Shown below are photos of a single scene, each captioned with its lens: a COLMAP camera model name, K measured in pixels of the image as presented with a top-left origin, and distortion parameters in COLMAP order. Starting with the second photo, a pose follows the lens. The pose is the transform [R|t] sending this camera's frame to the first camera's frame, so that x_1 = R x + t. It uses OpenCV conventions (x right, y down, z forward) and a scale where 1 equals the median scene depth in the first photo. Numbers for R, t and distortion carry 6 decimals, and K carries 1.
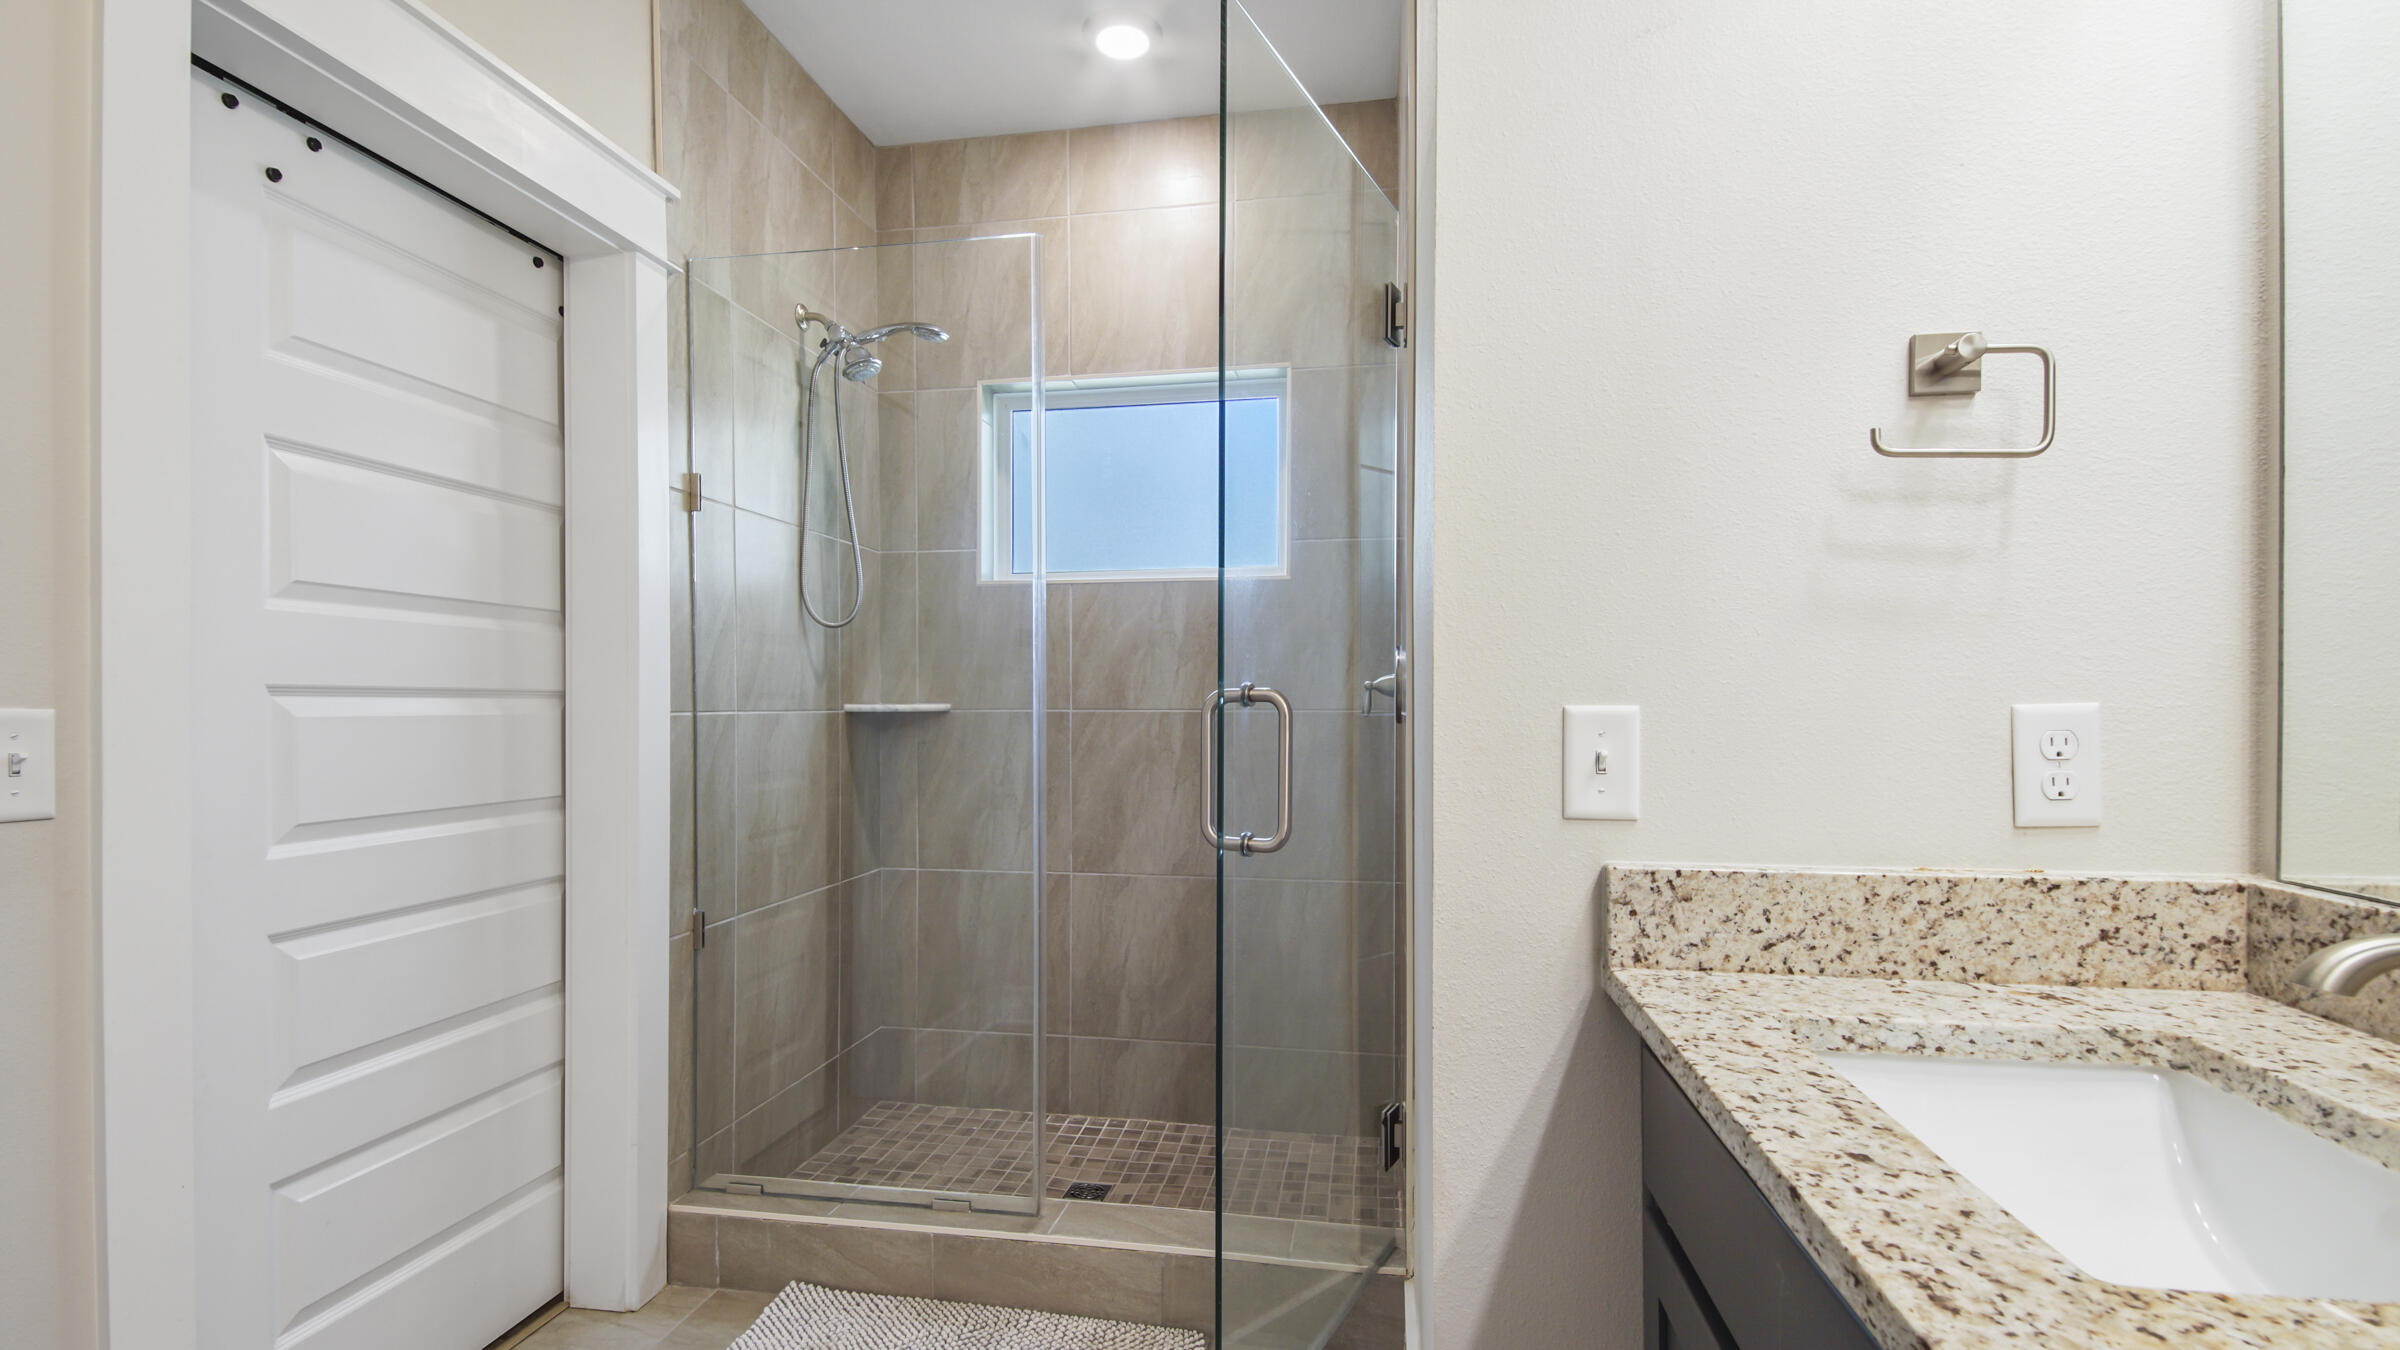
lens RADIAL K [[1064.5, 0, 1159.5], [0, 1064.5, 683.2], [0, 0, 1]] dist [0.001277, -0.009437]
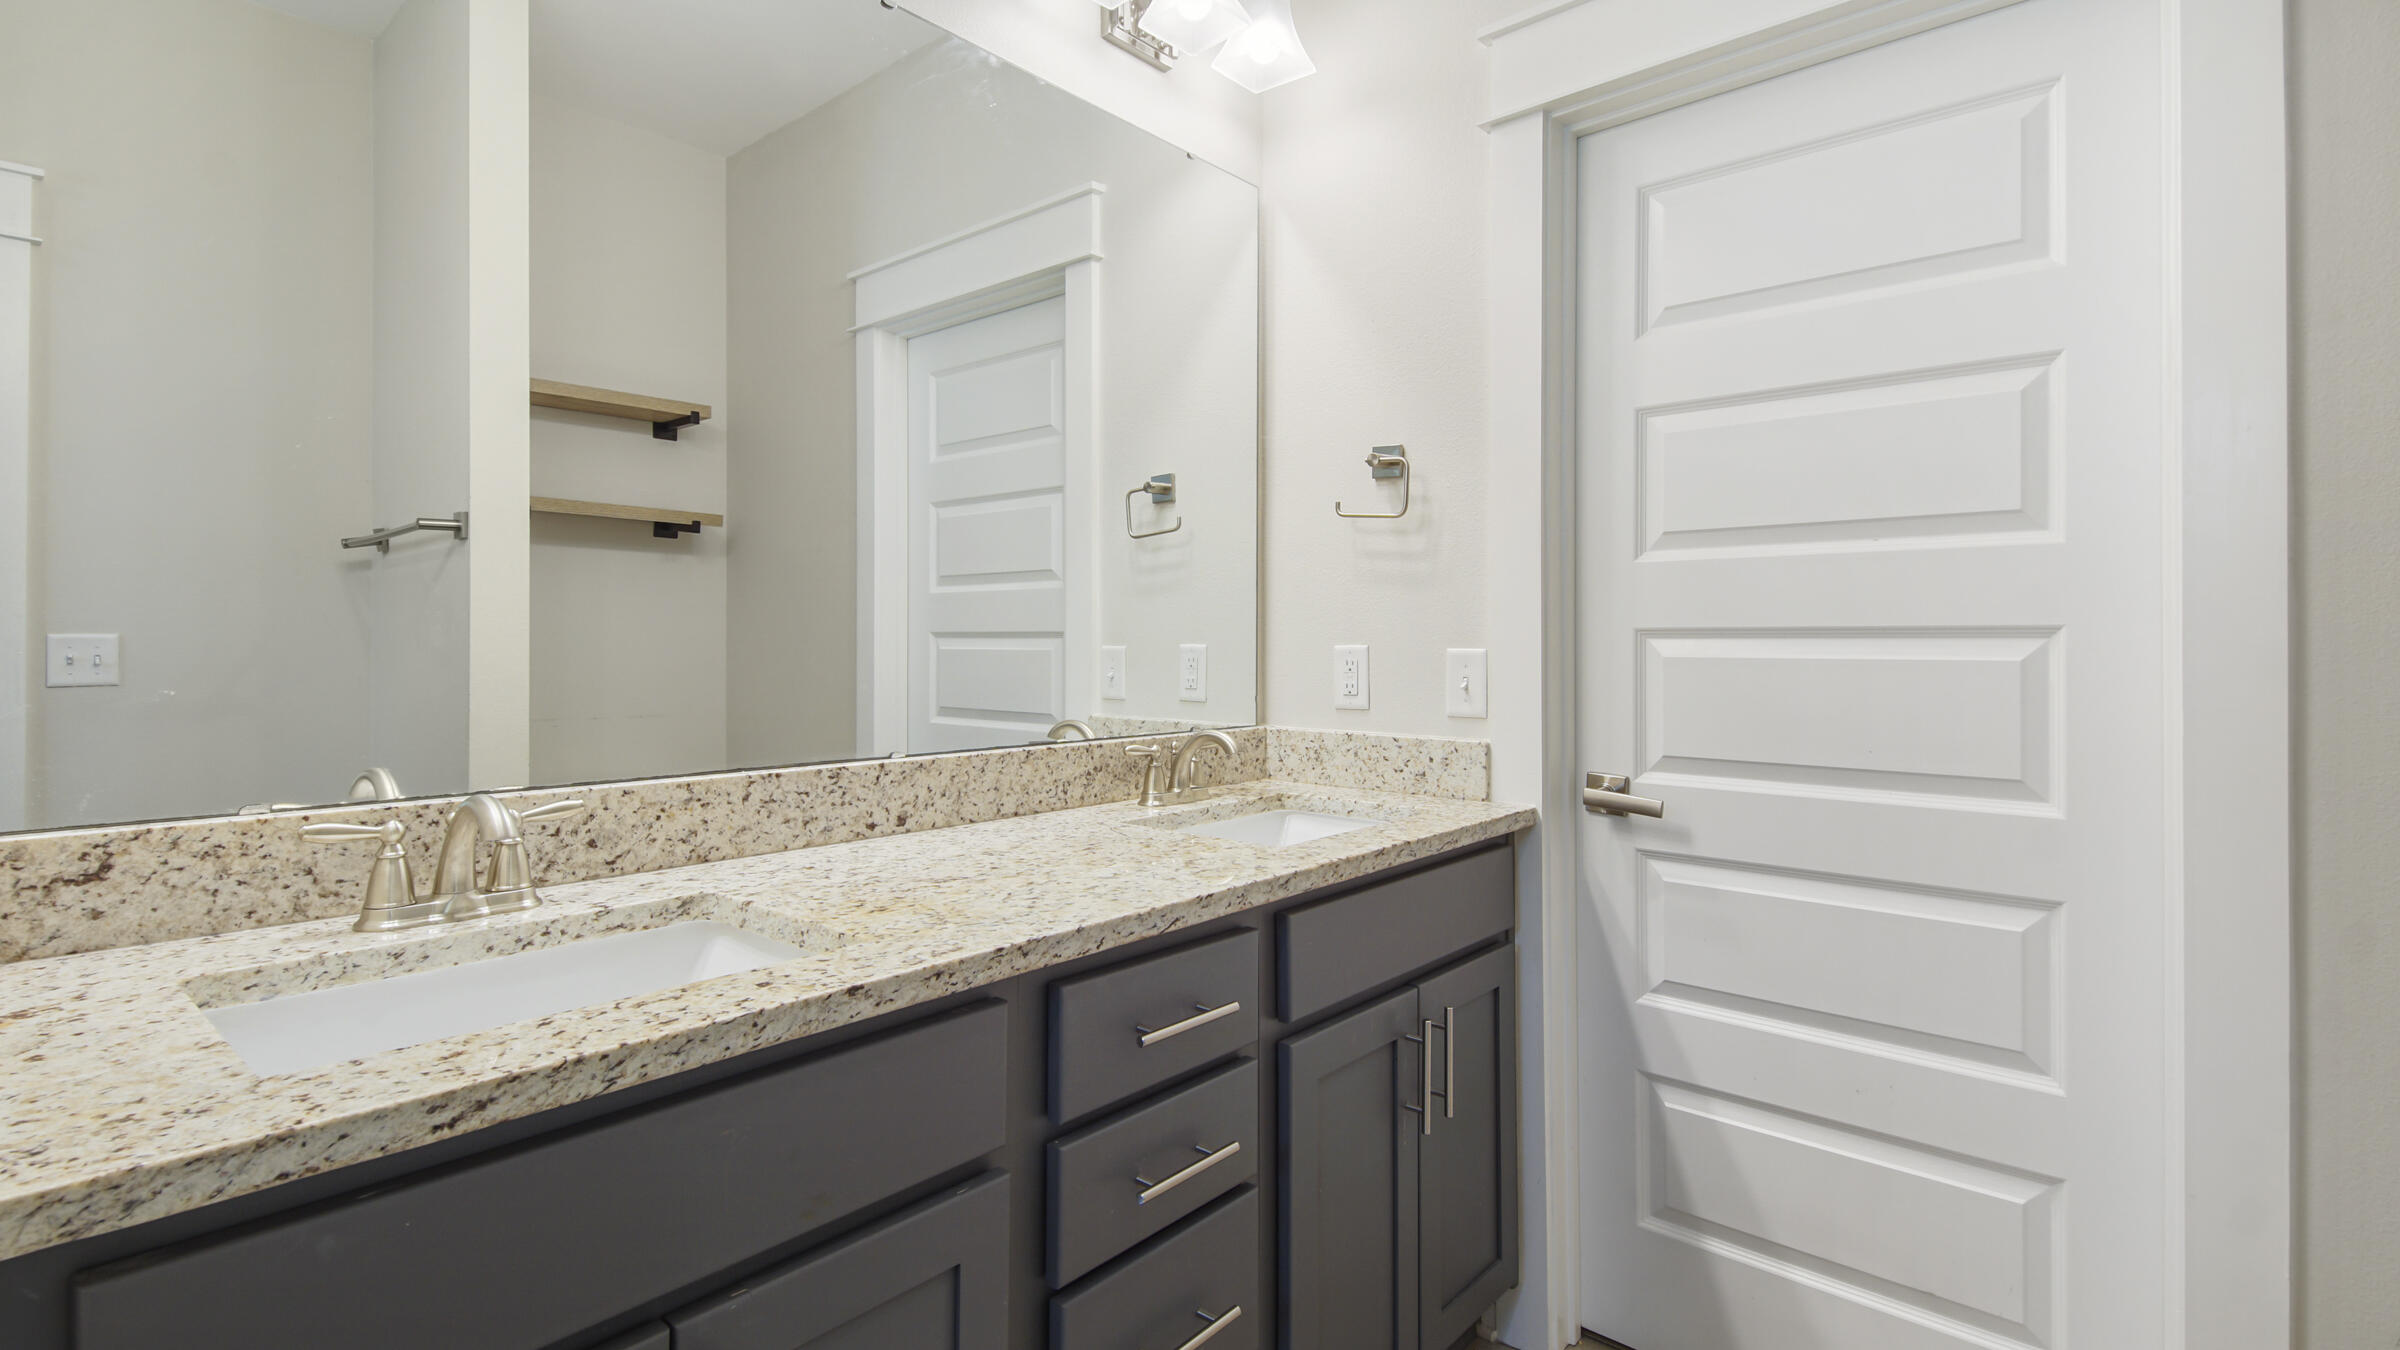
lens RADIAL K [[1123.3, 0, 1173.0], [0, 1123.3, 622.6], [0, 0, 1]] dist [0.048044, -0.023681]
pose [[-0.868550, 0.009320, 0.495514, -0.375636], [-0.008929, 0.999367, -0.034448, 0.034228], [-0.495521, -0.034344, -0.867917, 1.559573]]
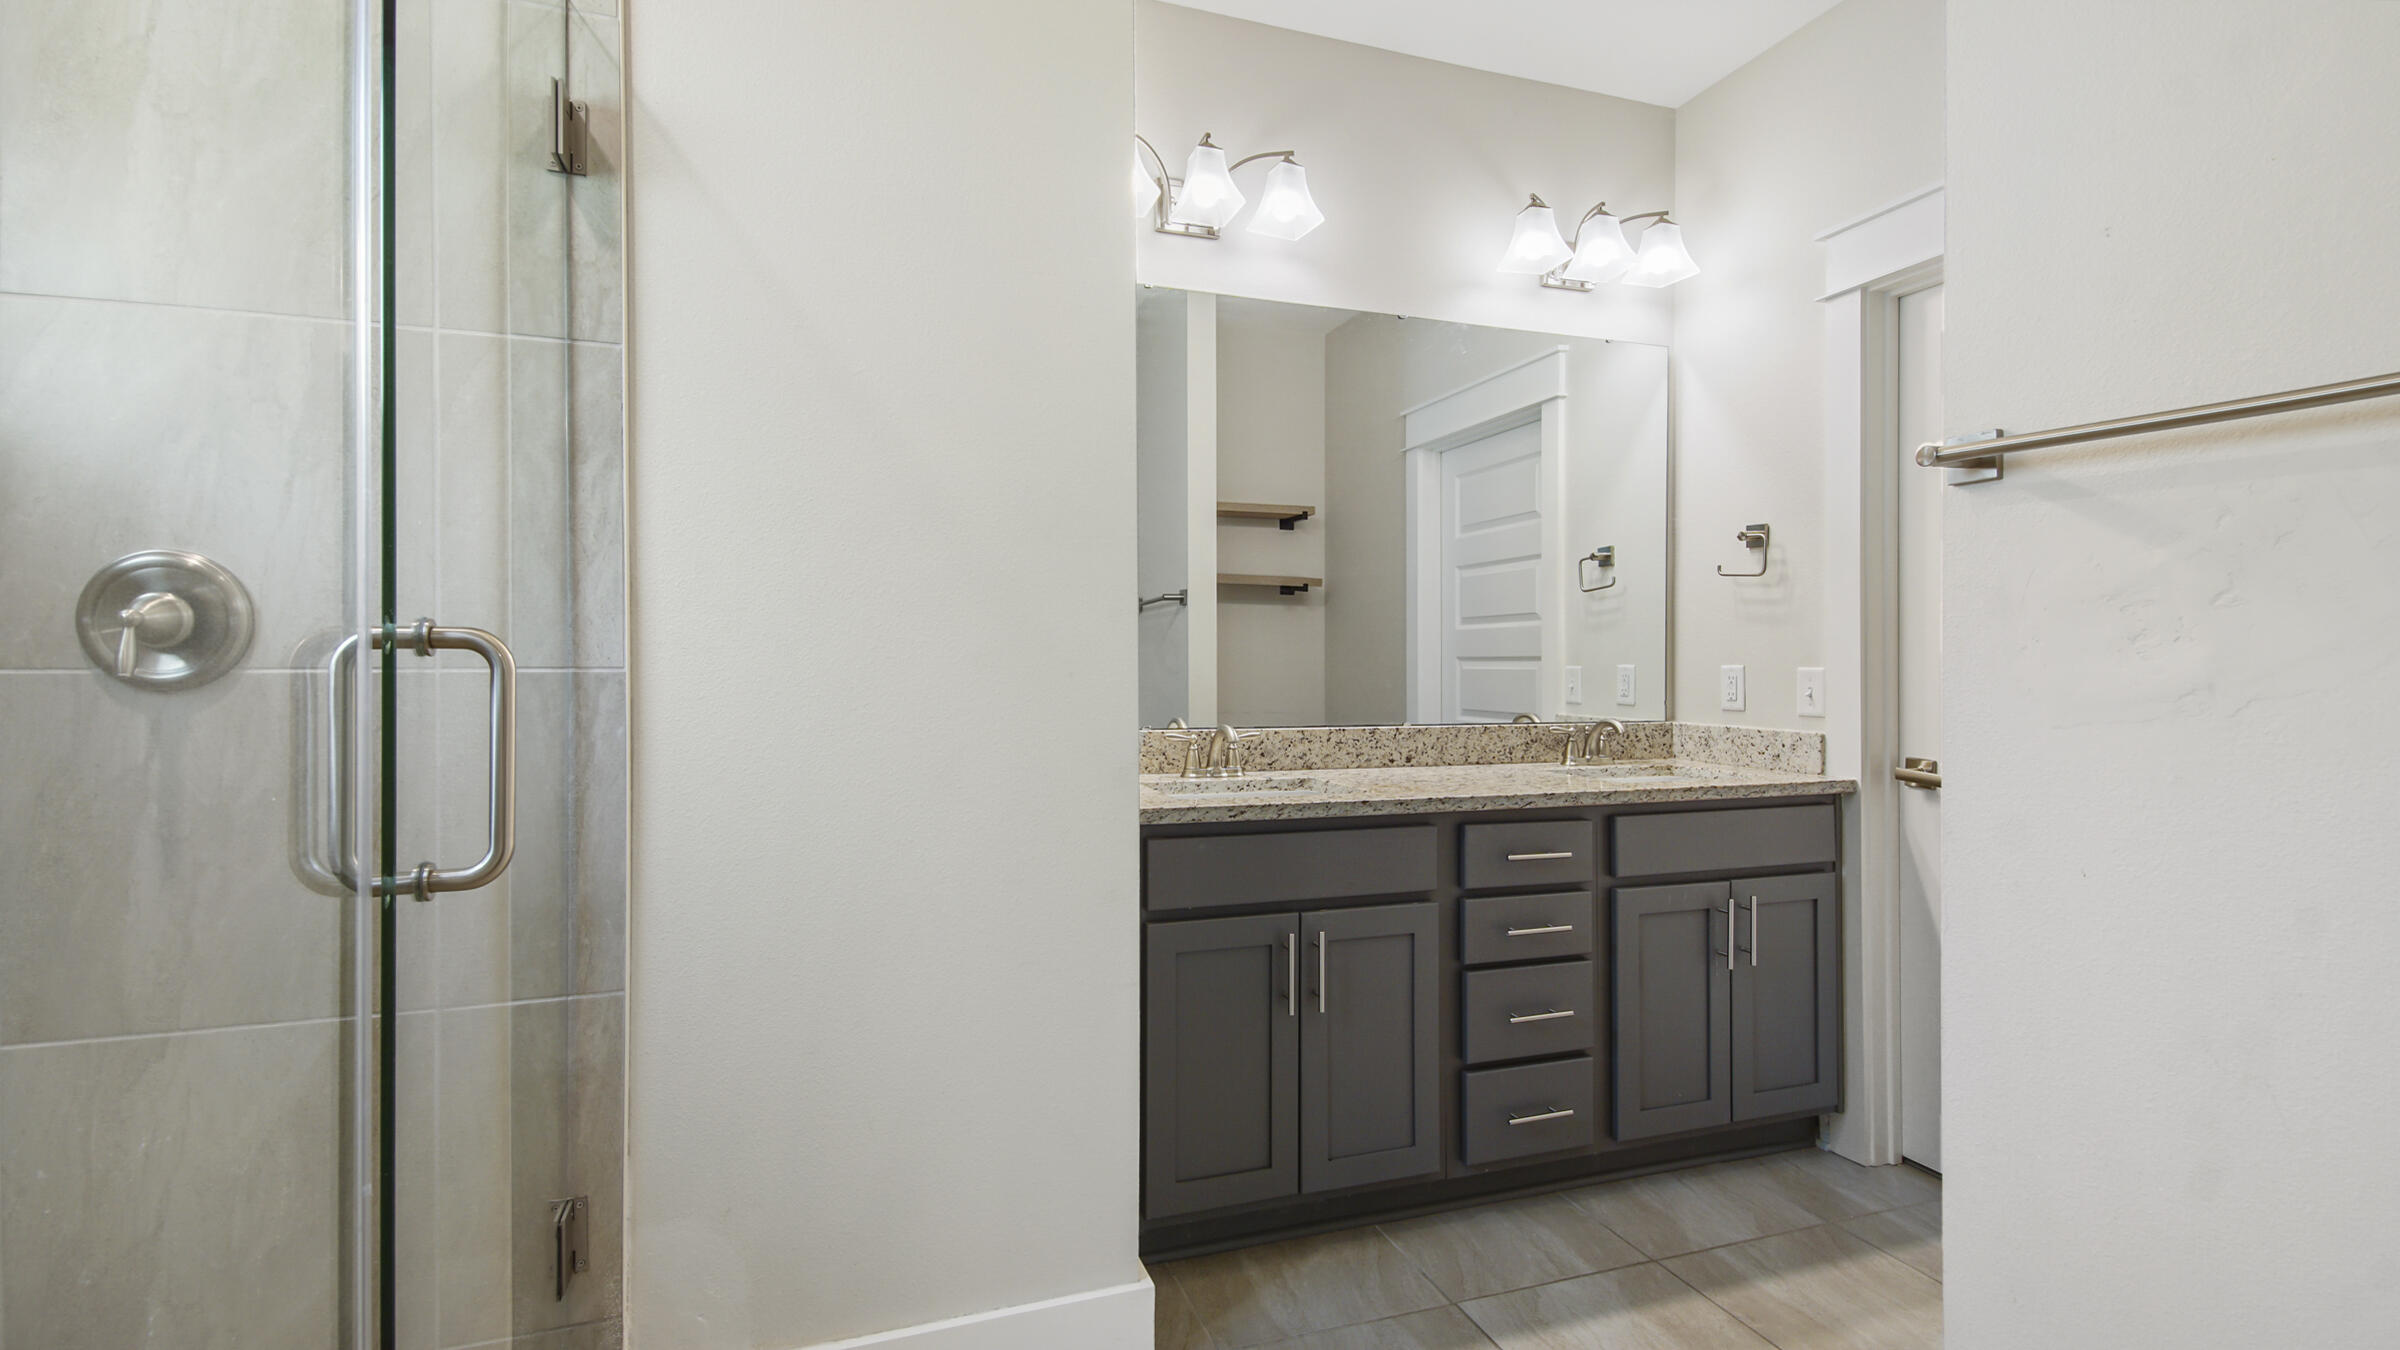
lens RADIAL K [[1064.5, 0, 1159.5], [0, 1064.5, 683.2], [0, 0, 1]] dist [0.001277, -0.009437]
pose [[-0.494059, -0.014509, 0.869307, -1.562316], [-0.017147, 0.999829, 0.006942, 0.060019], [-0.869259, -0.011477, -0.494223, 2.465234]]
